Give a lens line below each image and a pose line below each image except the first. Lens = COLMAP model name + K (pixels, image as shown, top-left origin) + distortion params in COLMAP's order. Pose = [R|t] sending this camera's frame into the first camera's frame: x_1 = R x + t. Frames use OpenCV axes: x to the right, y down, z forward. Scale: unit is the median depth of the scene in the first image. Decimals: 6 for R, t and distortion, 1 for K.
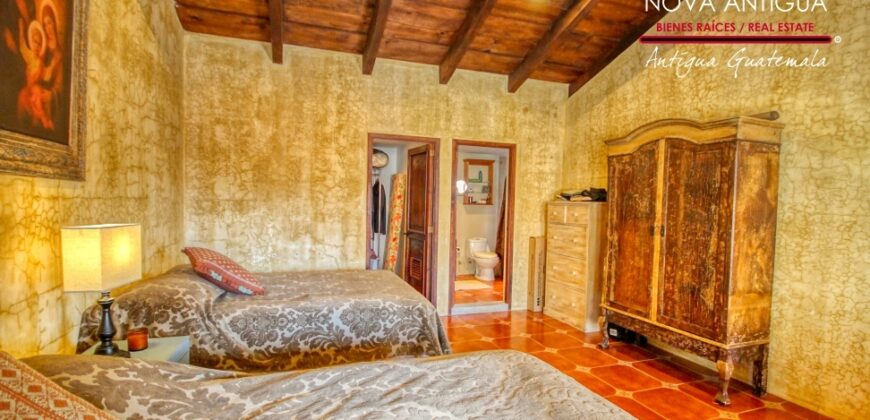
lens RADIAL K [[402.4, 0, 438.8], [0, 402.4, 215.1], [0, 0, 1]] dist [-0.002814, -0.000892]
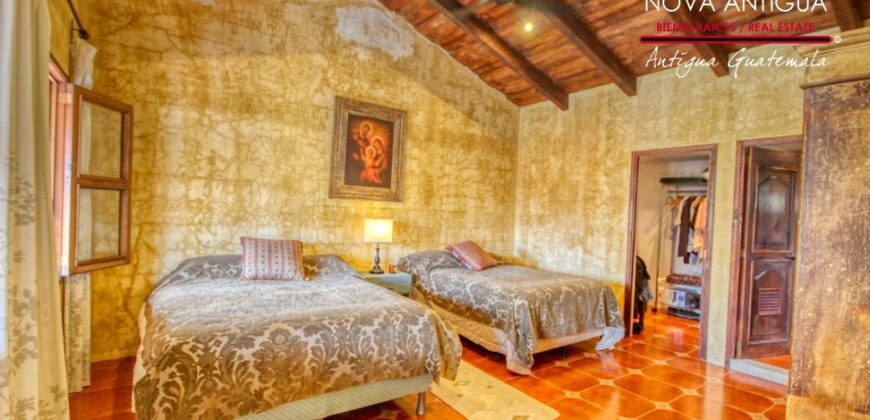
lens RADIAL K [[402.4, 0, 438.8], [0, 402.4, 215.1], [0, 0, 1]] dist [-0.002814, -0.000892]
pose [[0.269759, 0.001201, -0.962927, 0.711722], [-0.068020, 0.997525, -0.017811, 0.009200], [0.960522, 0.070303, 0.269173, 0.274233]]
